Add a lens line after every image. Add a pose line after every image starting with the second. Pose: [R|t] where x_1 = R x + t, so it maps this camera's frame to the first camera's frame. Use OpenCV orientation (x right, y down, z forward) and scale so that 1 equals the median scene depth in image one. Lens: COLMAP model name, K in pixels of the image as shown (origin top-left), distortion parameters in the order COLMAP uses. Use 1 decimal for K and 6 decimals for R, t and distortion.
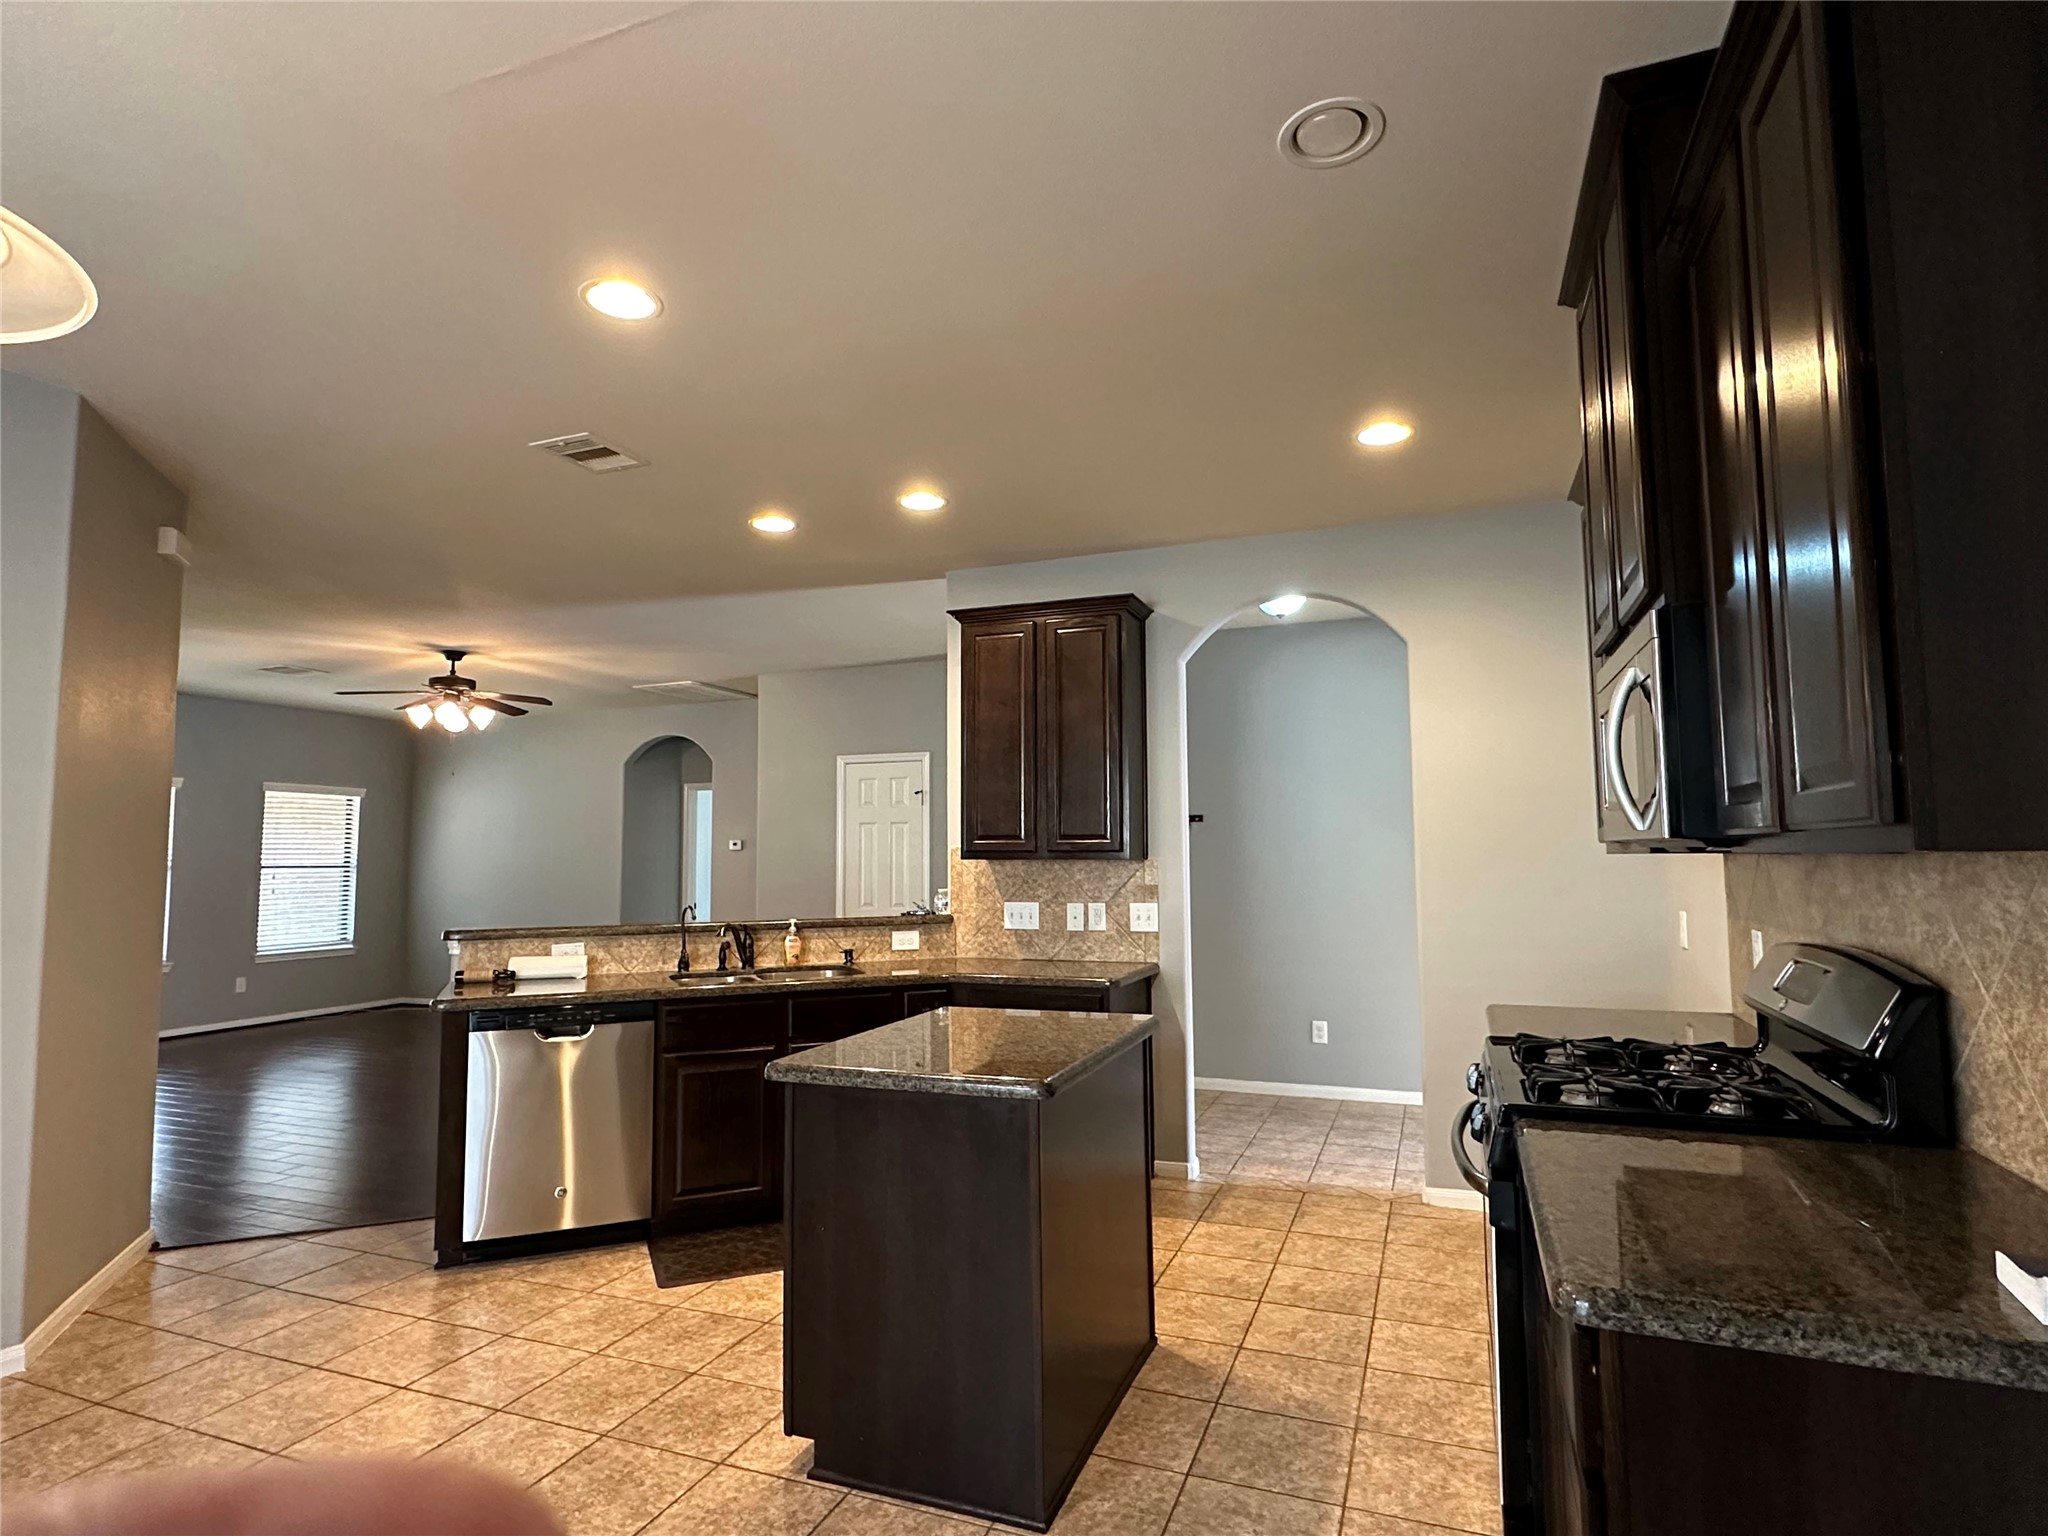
lens RADIAL K [[1087.2, 0, 1014.5], [0, 1087.2, 766.2], [0, 0, 1]] dist [0.001159, 0.000895]
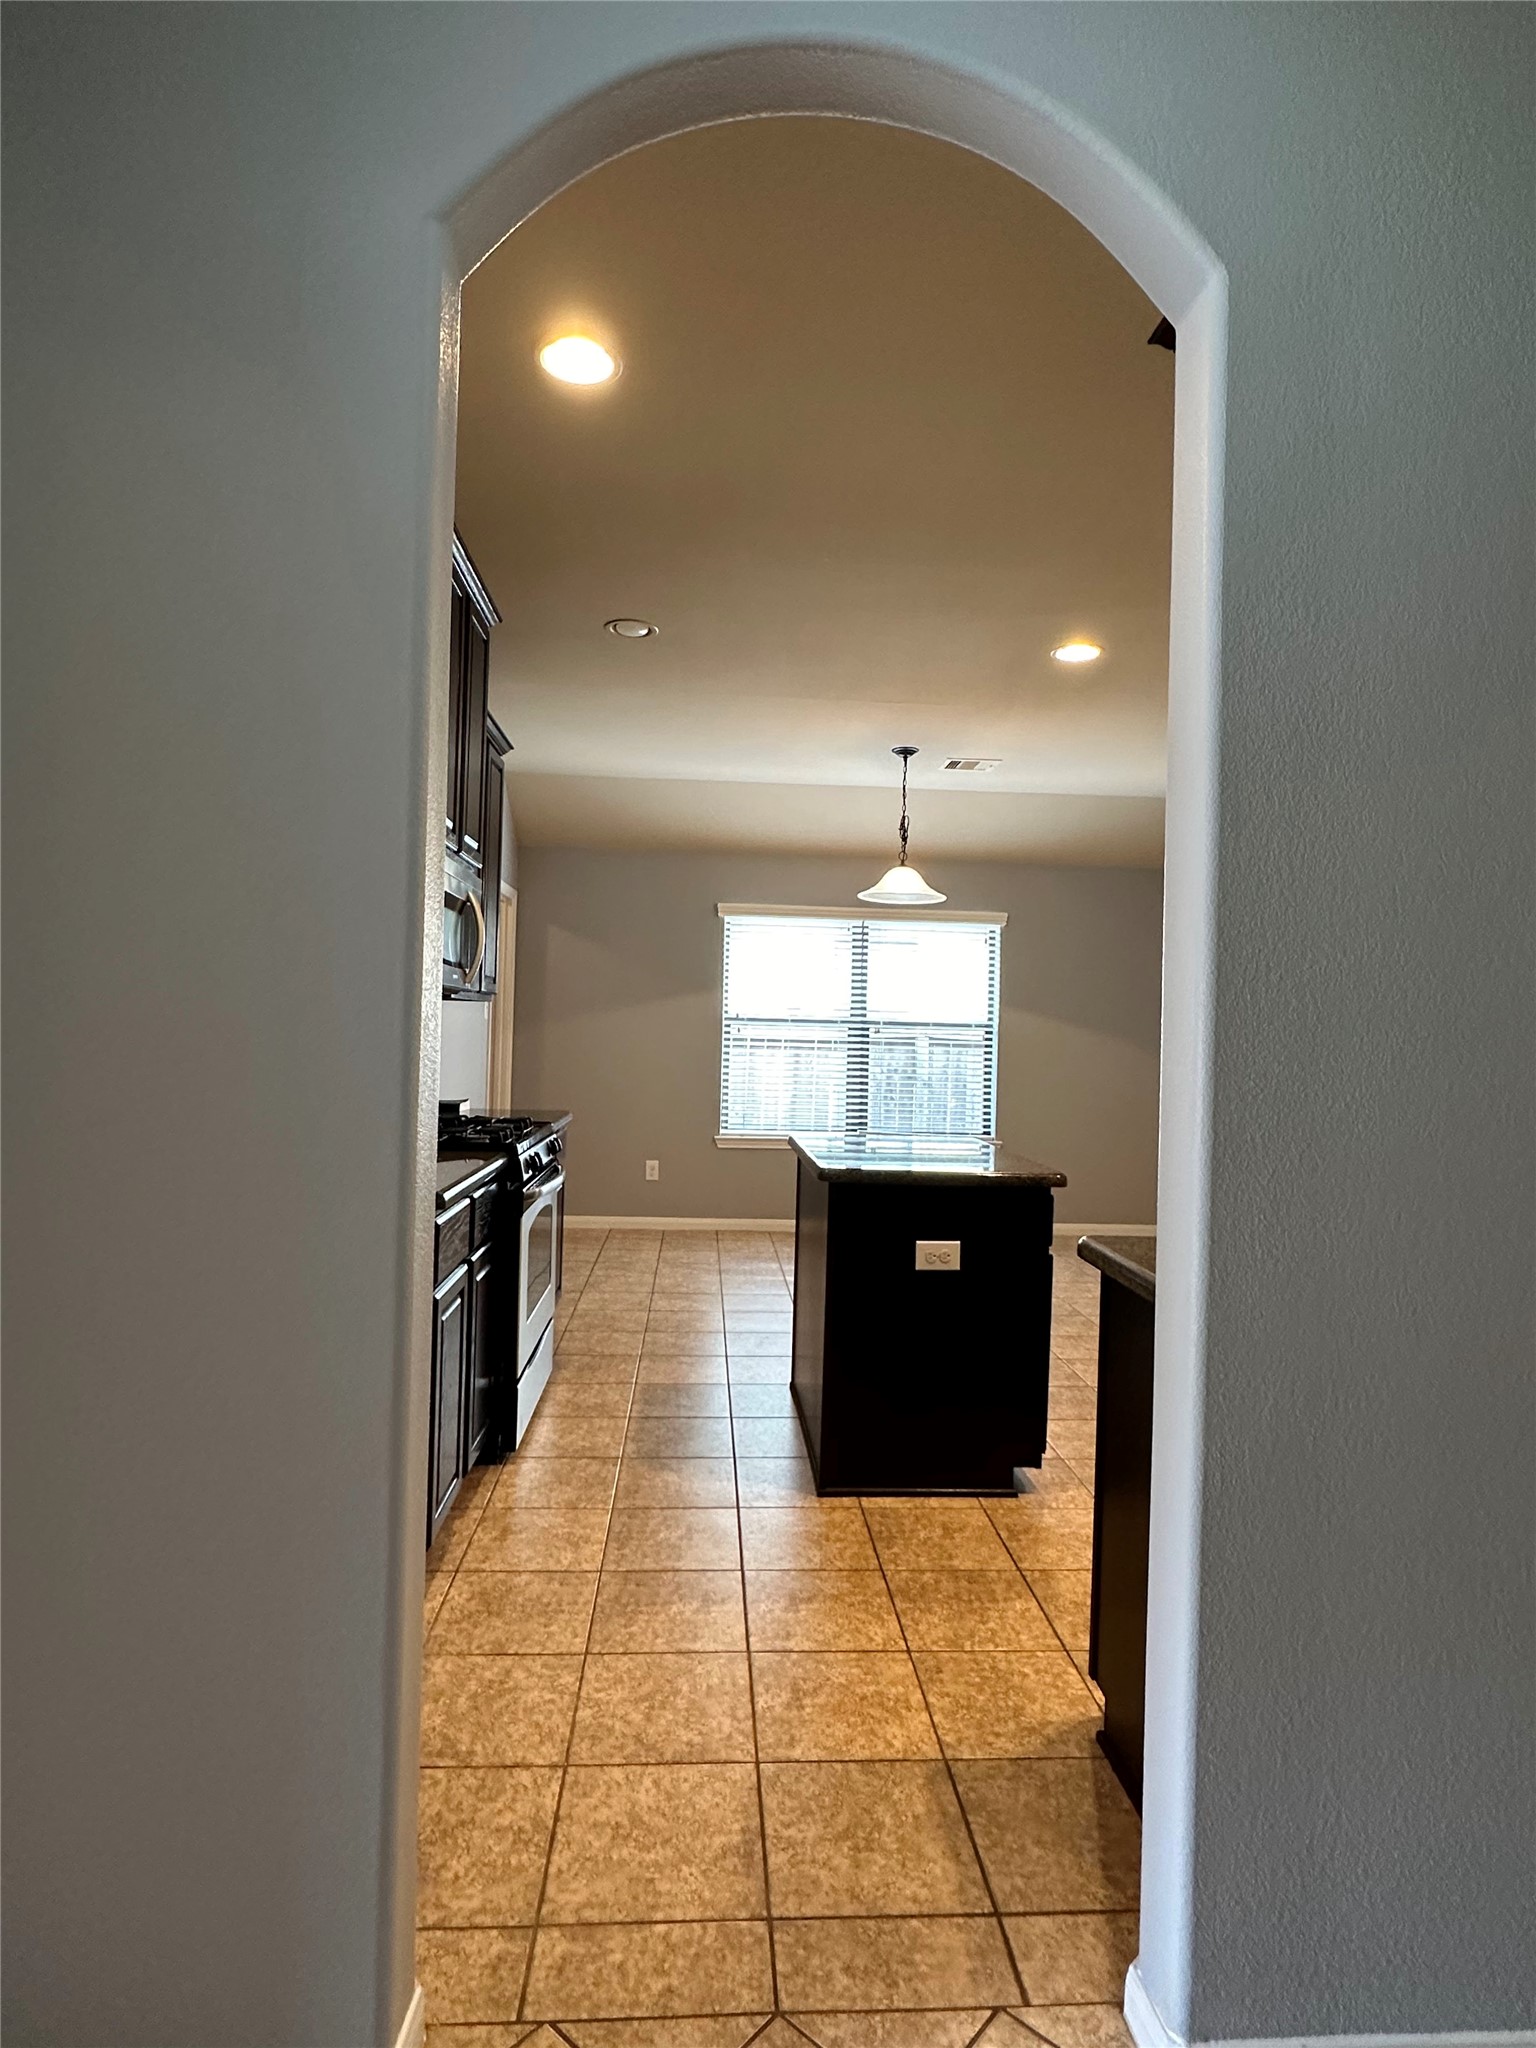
lens RADIAL K [[1087.2, 0, 767.3], [0, 1087.2, 1020.6], [0, 0, 1]] dist [0.001159, 0.000895]
pose [[-0.905449, -0.013043, -0.424256, 0.431920], [0.019479, 0.997198, -0.072229, 0.127875], [0.424009, -0.073664, -0.902657, 1.381110]]
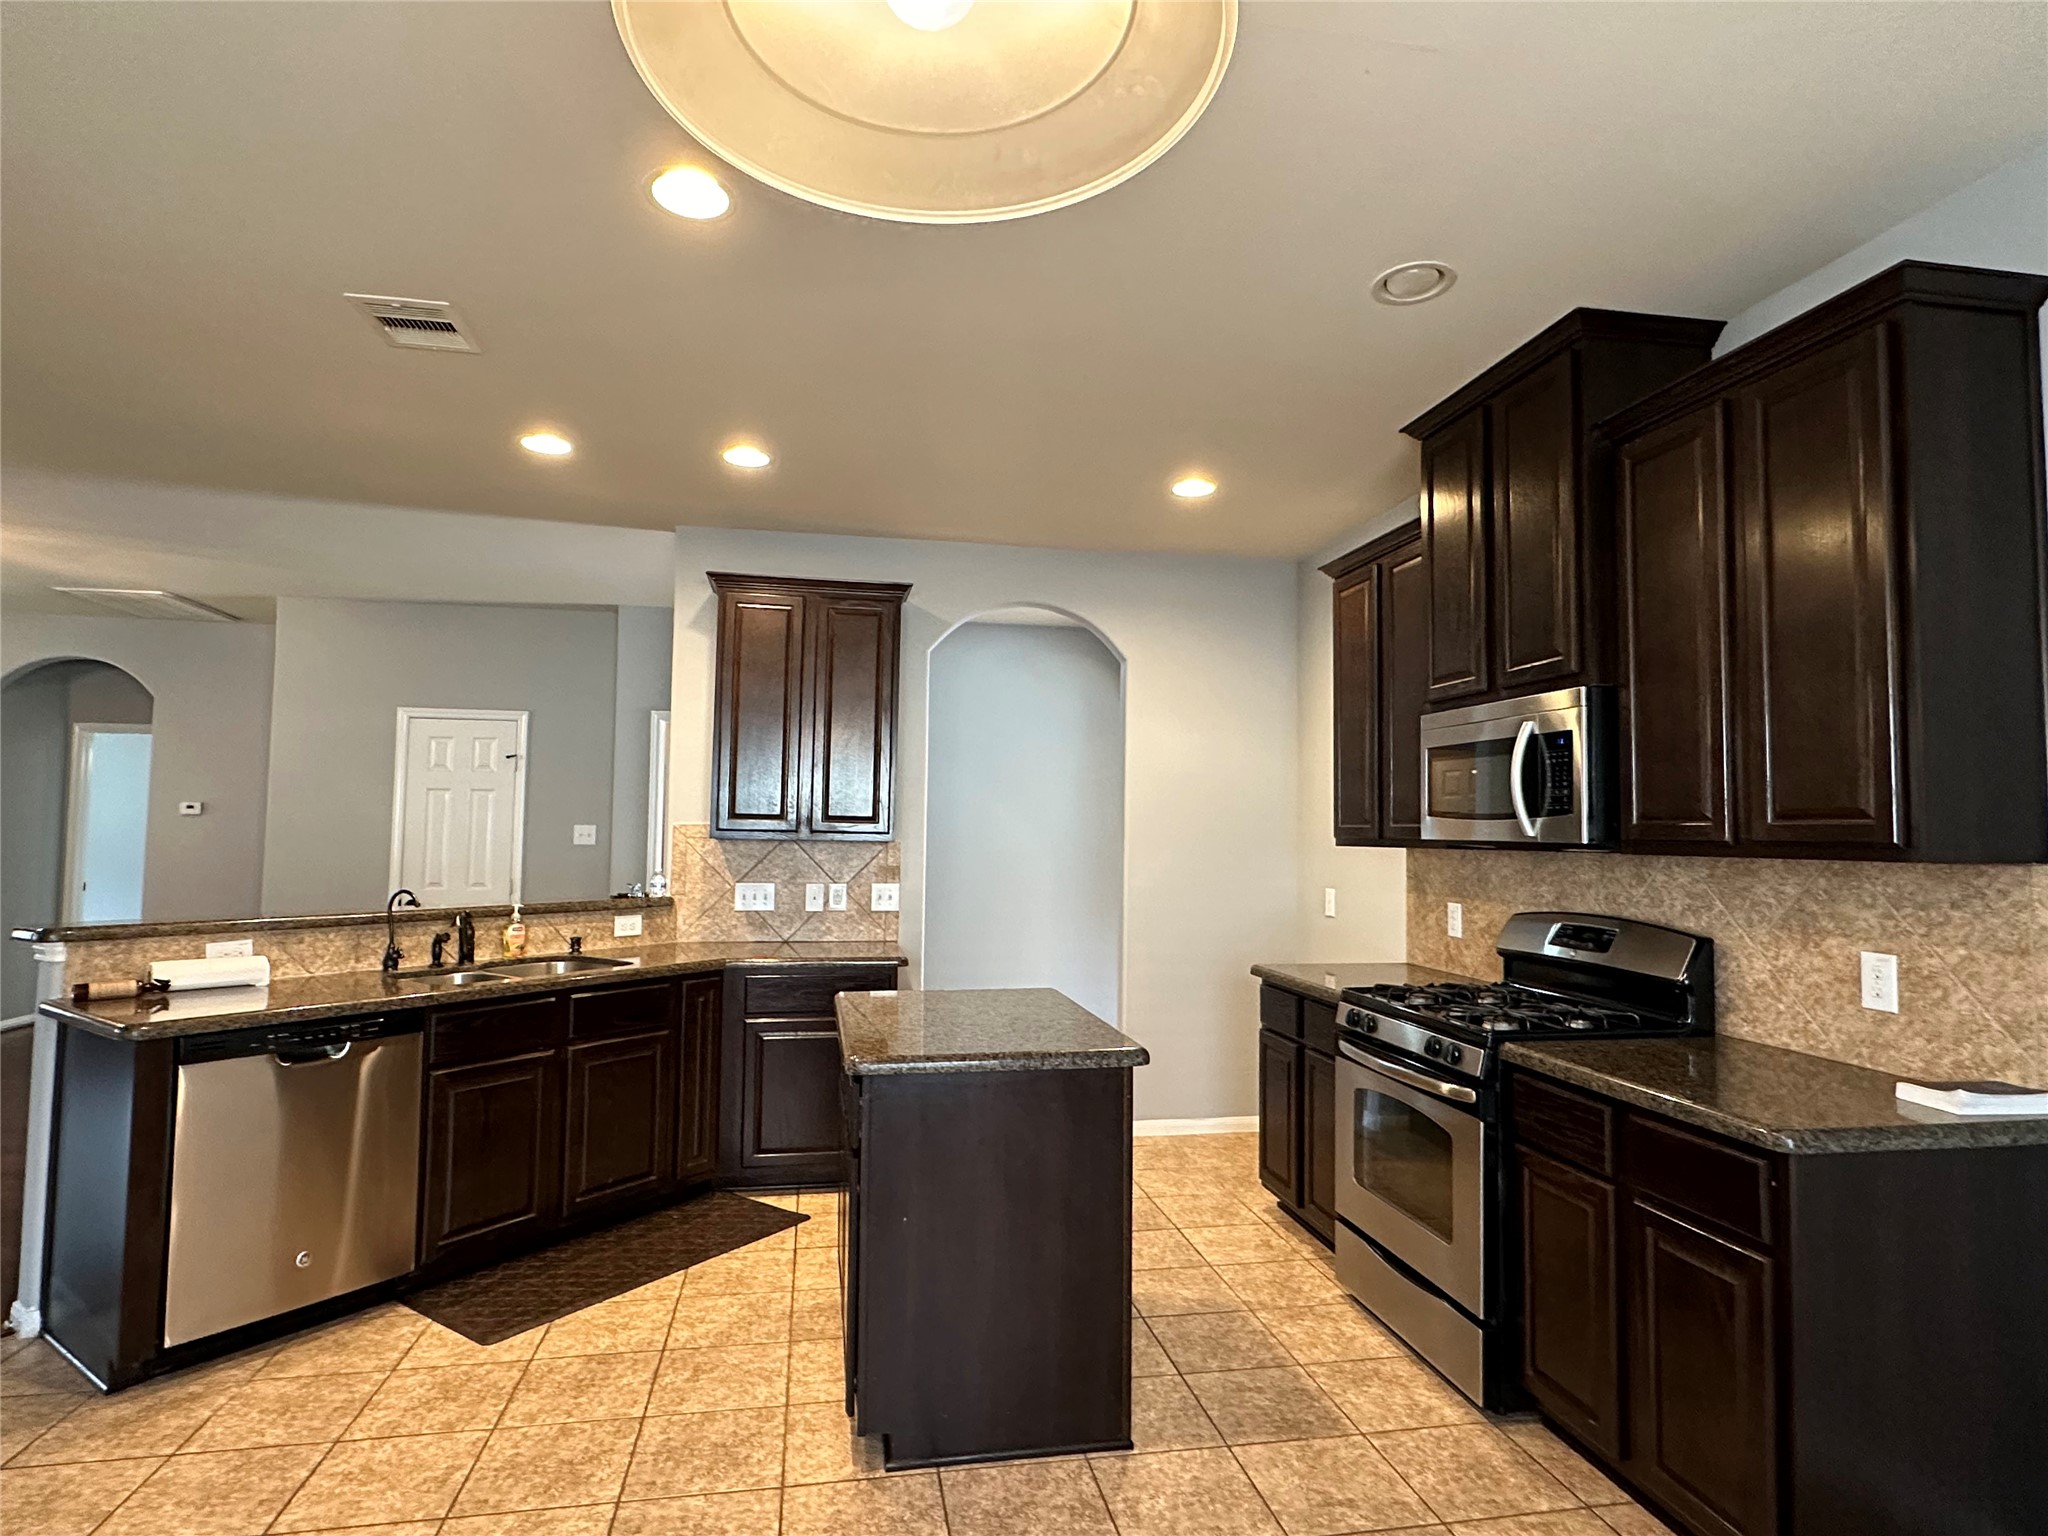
lens RADIAL K [[1087.2, 0, 1014.4], [0, 1087.2, 769.2], [0, 0, 1]] dist [0.001159, 0.000895]
pose [[0.847331, 0.050292, 0.528678, -0.371544], [-0.064254, 0.997901, 0.008052, 0.001889], [-0.527163, -0.040793, 0.848784, 0.073664]]
